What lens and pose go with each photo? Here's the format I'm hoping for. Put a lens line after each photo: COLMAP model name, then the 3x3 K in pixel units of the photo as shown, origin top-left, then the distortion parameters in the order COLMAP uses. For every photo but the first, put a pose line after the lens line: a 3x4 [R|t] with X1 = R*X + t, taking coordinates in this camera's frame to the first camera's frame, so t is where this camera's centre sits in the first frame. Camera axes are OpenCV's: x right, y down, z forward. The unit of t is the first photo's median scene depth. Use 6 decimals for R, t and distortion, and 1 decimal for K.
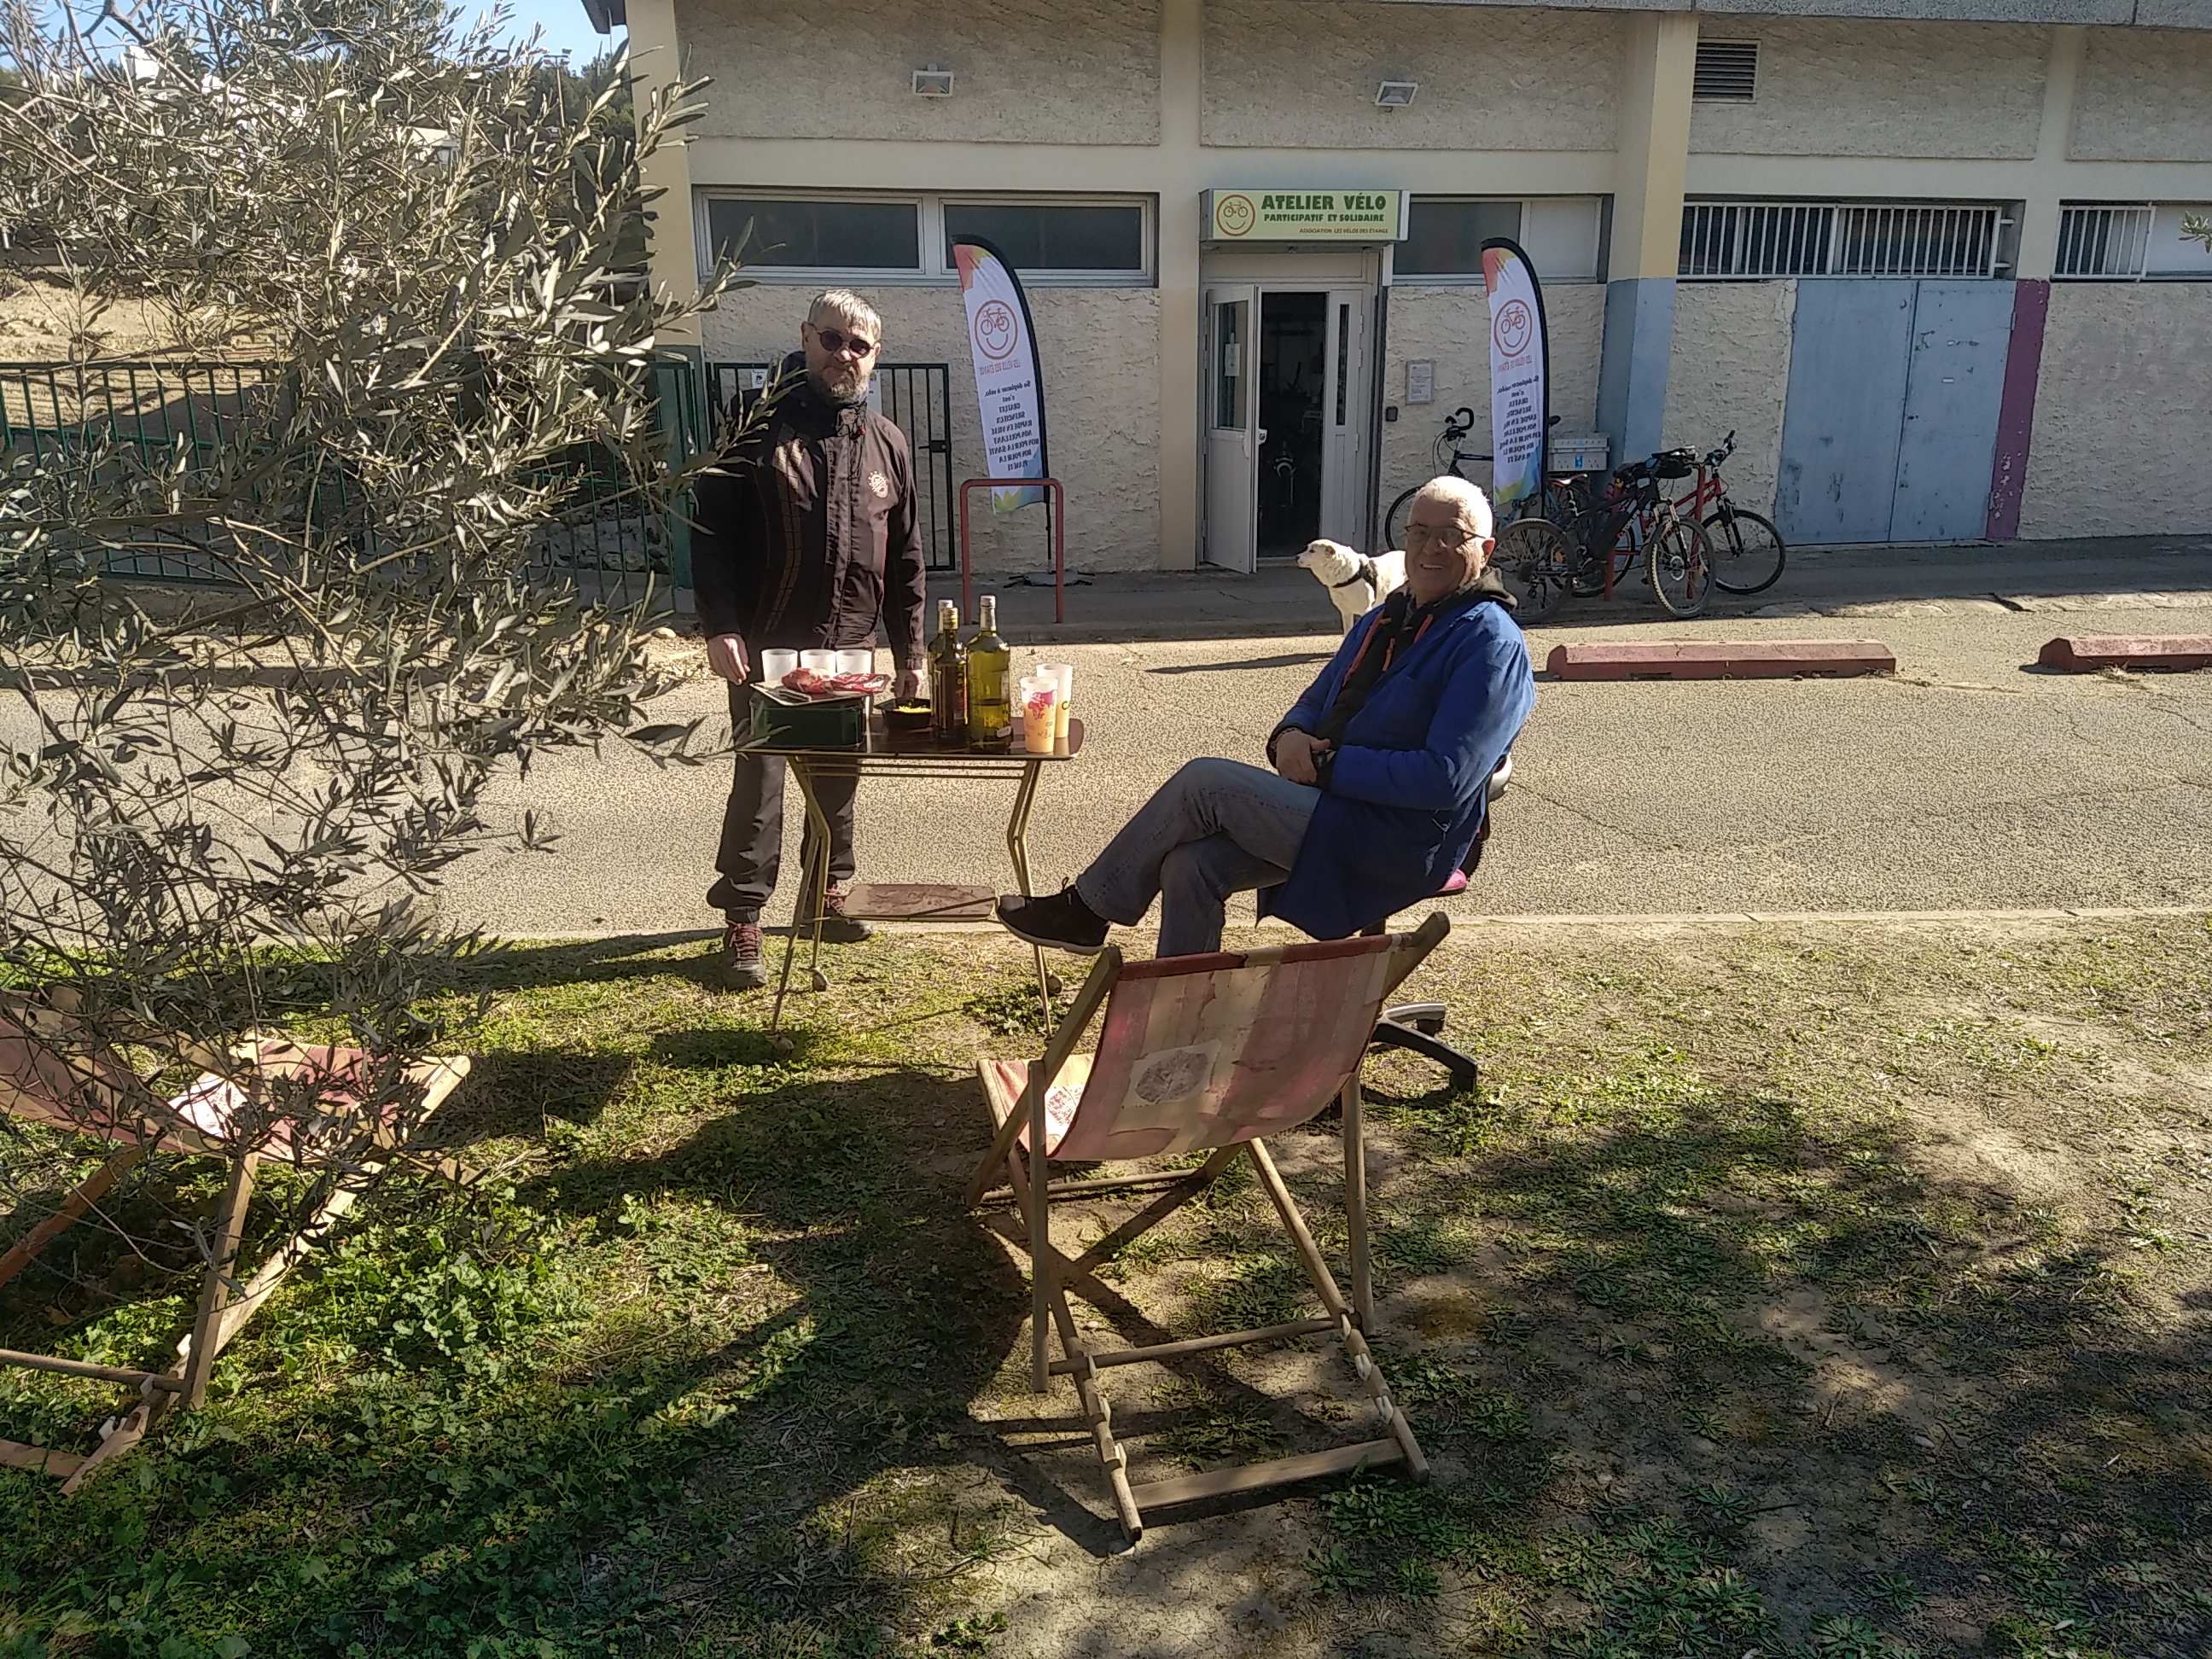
lens RADIAL K [[1626.1, 0, 1106.9], [0, 1626.1, 822.4], [0, 0, 1]] dist [0.123172, -0.177863]
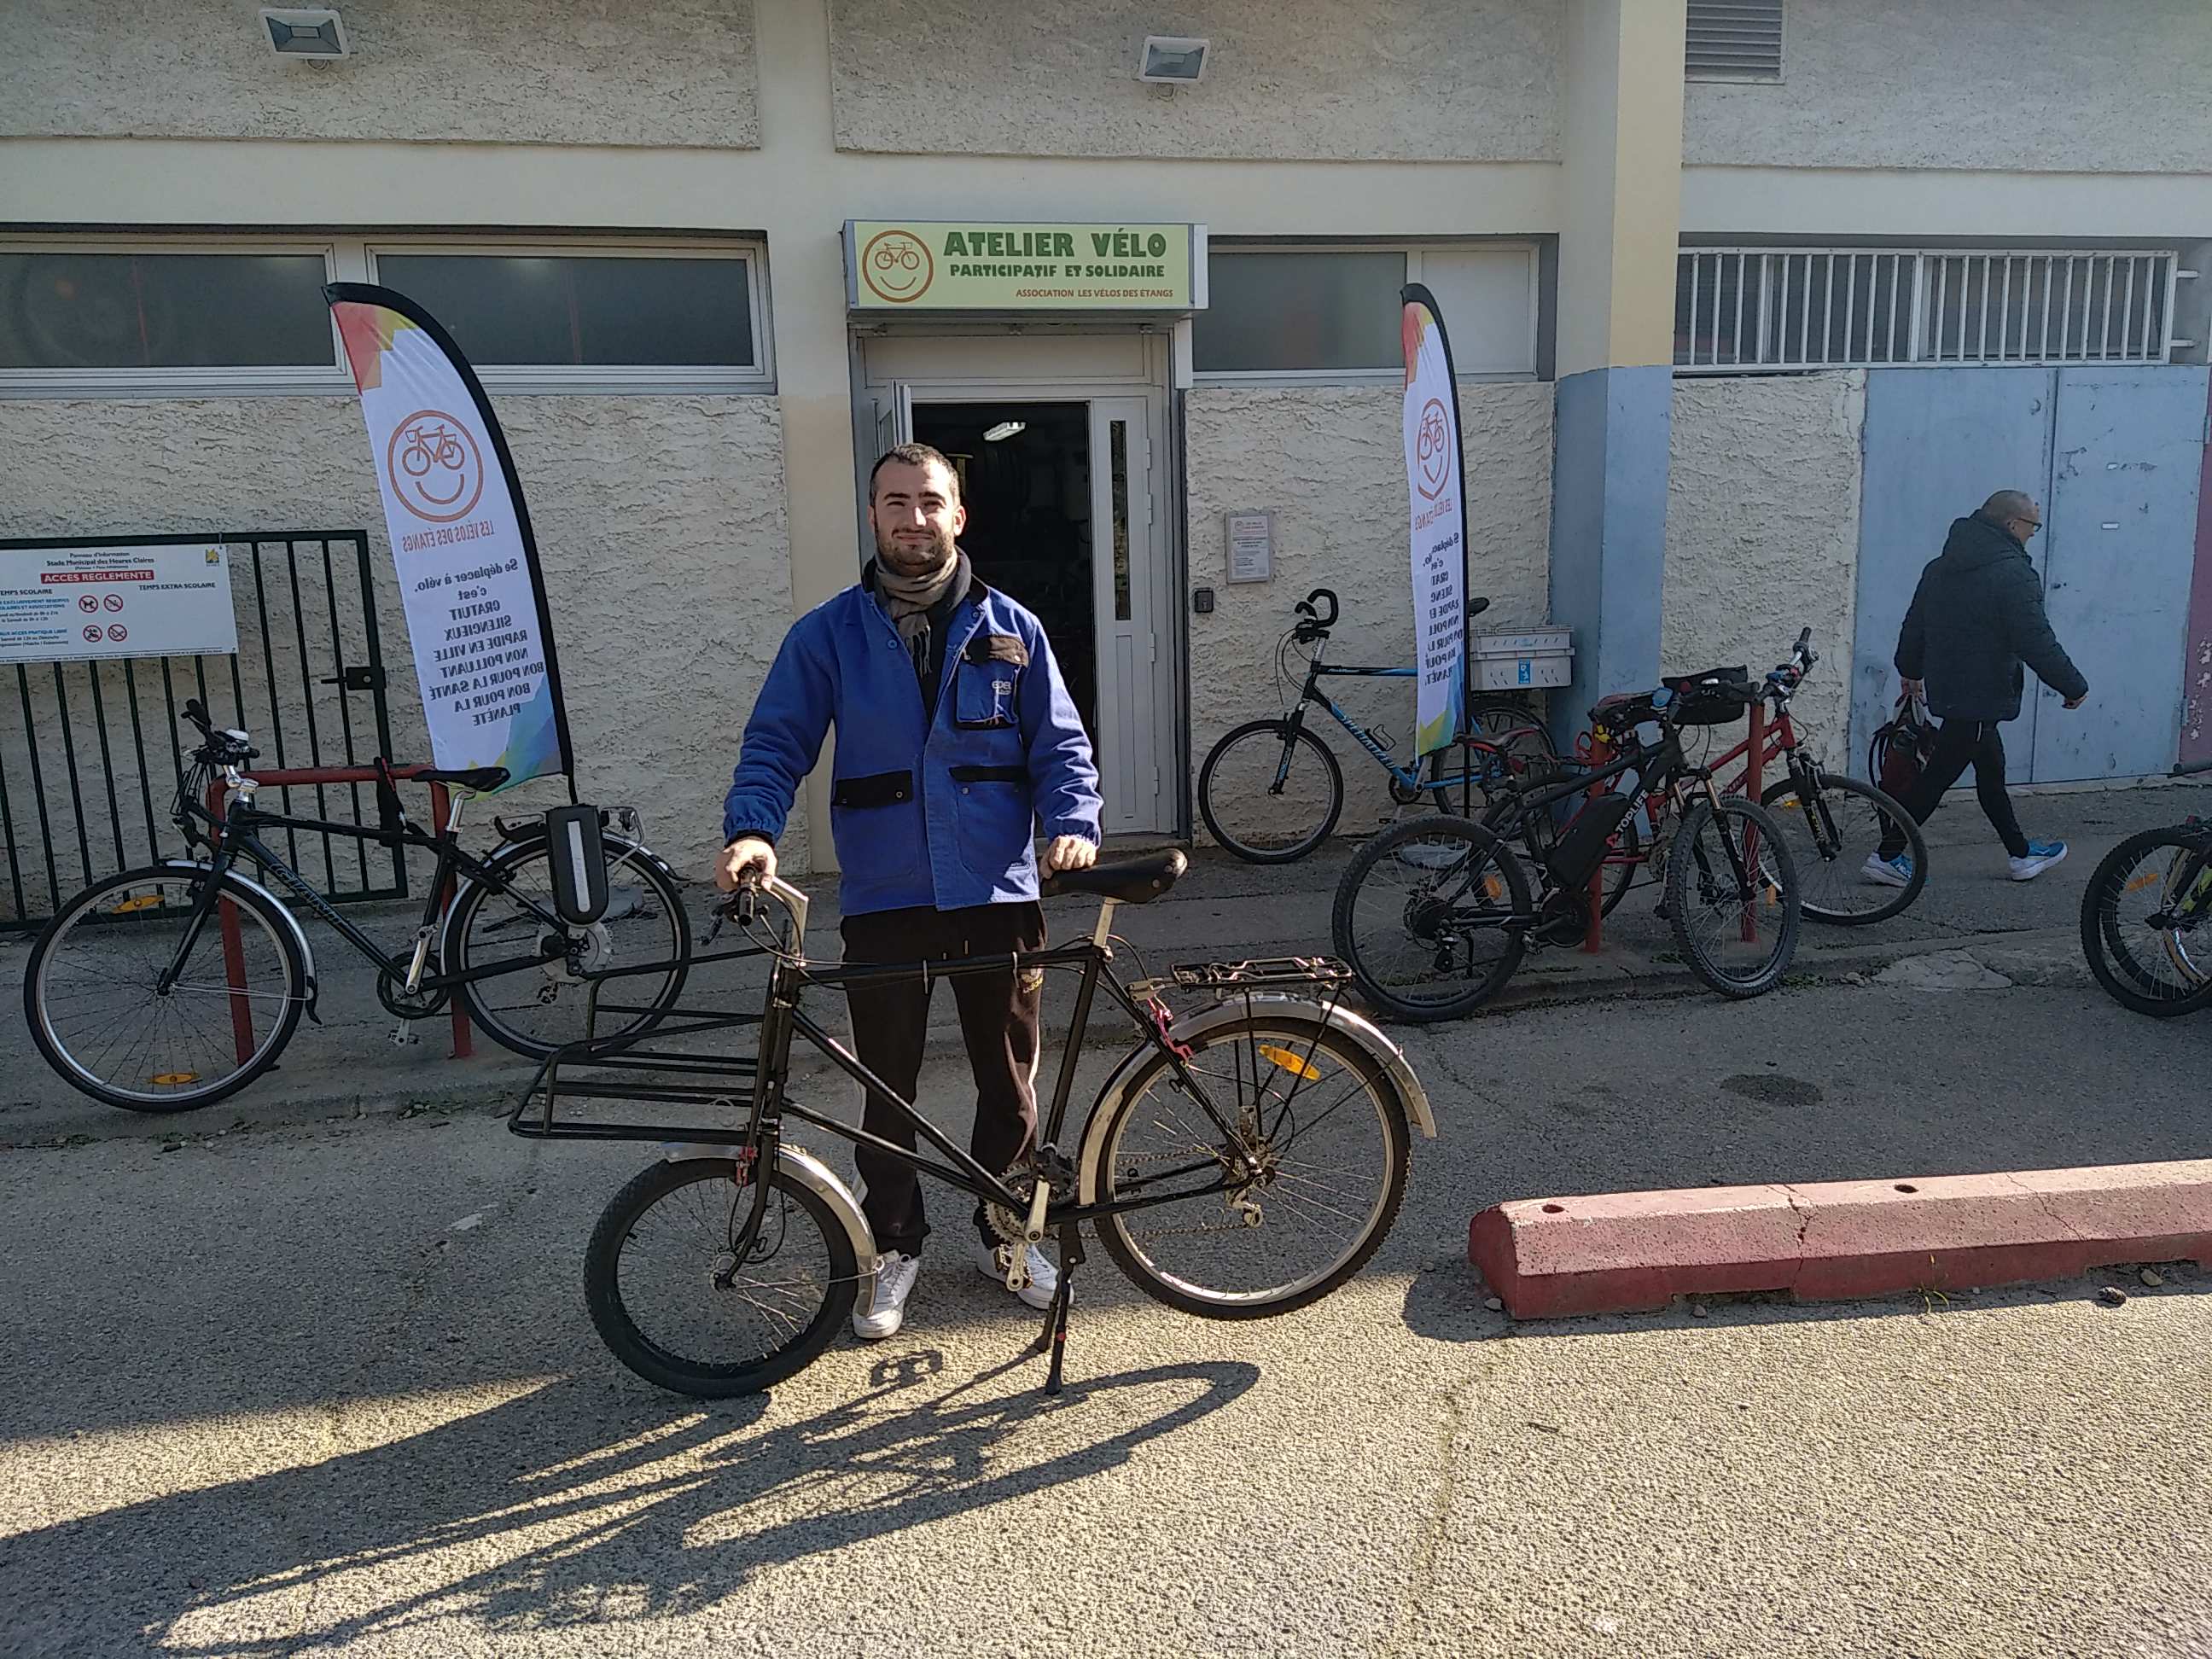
lens RADIAL K [[1624.6, 0, 1105.0], [0, 1624.6, 824.7], [0, 0, 1]] dist [0.098761, -0.124151]
pose [[0.999509, -0.026124, 0.017303, 0.129368], [0.027582, 0.995546, -0.090156, -0.120452], [-0.014870, 0.090589, 0.995777, 0.439103]]
